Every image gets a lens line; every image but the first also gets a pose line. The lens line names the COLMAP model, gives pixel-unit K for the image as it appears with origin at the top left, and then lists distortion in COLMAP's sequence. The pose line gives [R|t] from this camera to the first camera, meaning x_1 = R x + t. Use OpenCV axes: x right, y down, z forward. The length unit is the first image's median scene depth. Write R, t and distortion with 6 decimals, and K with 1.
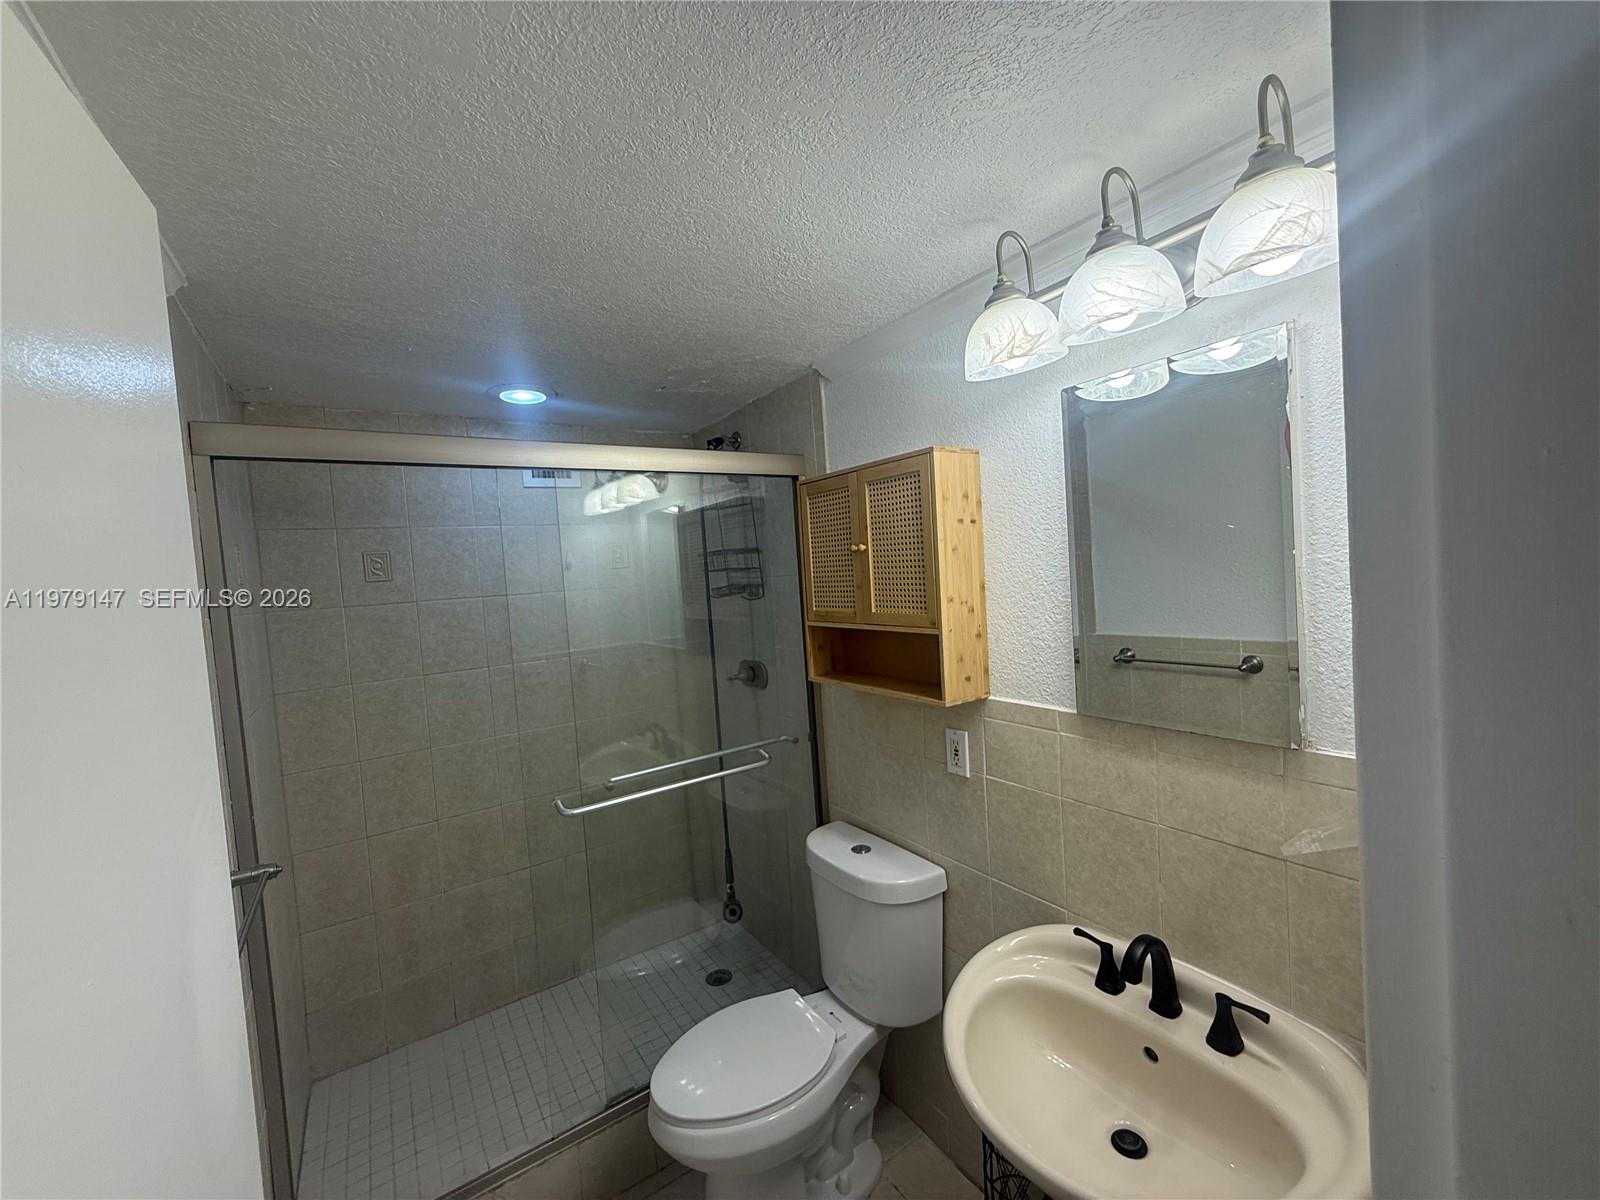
lens RADIAL K [[641.2, 0, 803.6], [0, 641.2, 598.2], [0, 0, 1]] dist [0.000928, -0.000198]
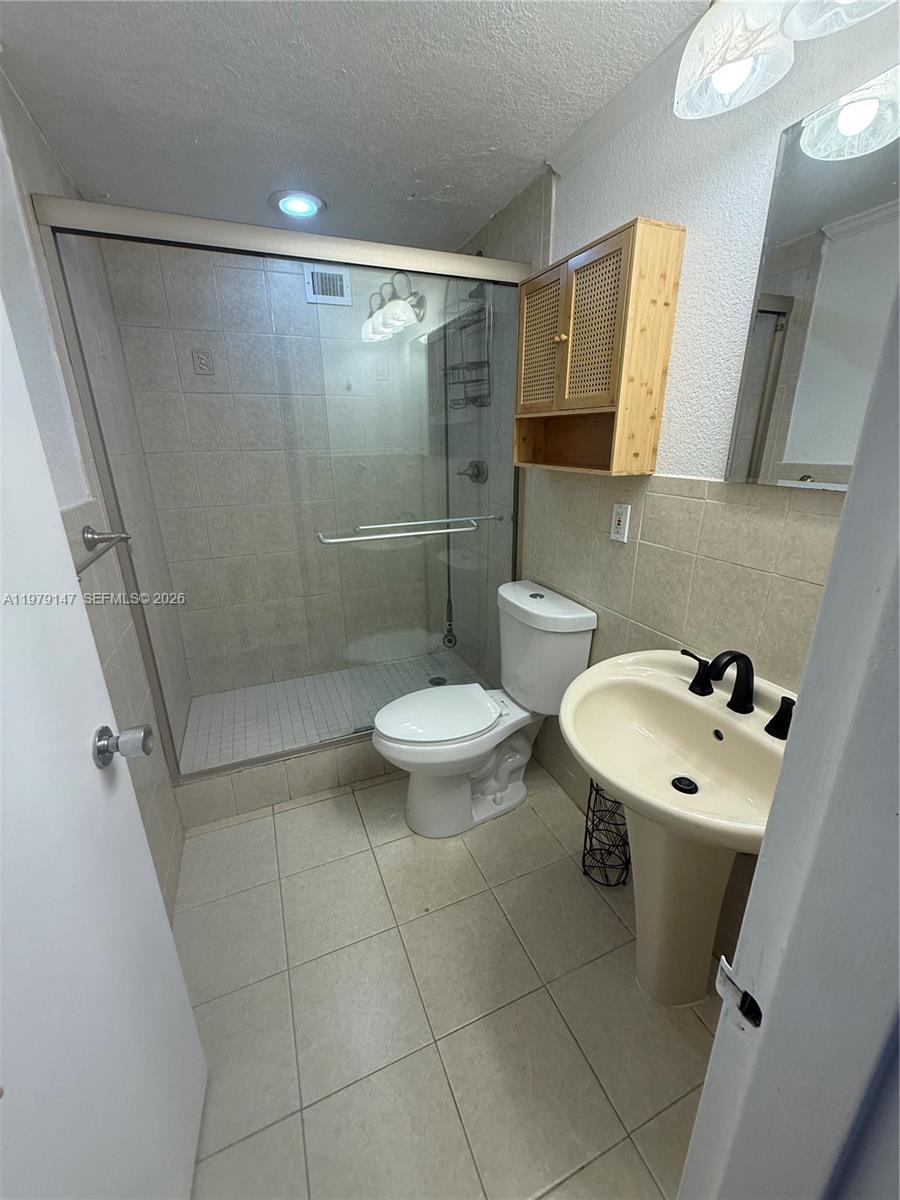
lens RADIAL K [[480.9, 0, 451.8], [0, 480.9, 596.9], [0, 0, 1]] dist [0.000928, -0.000198]
pose [[0.978799, 0.115209, -0.169352, 0.087873], [-0.062667, 0.955608, 0.287899, 0.119198], [0.195002, -0.271183, 0.942568, 0.025734]]
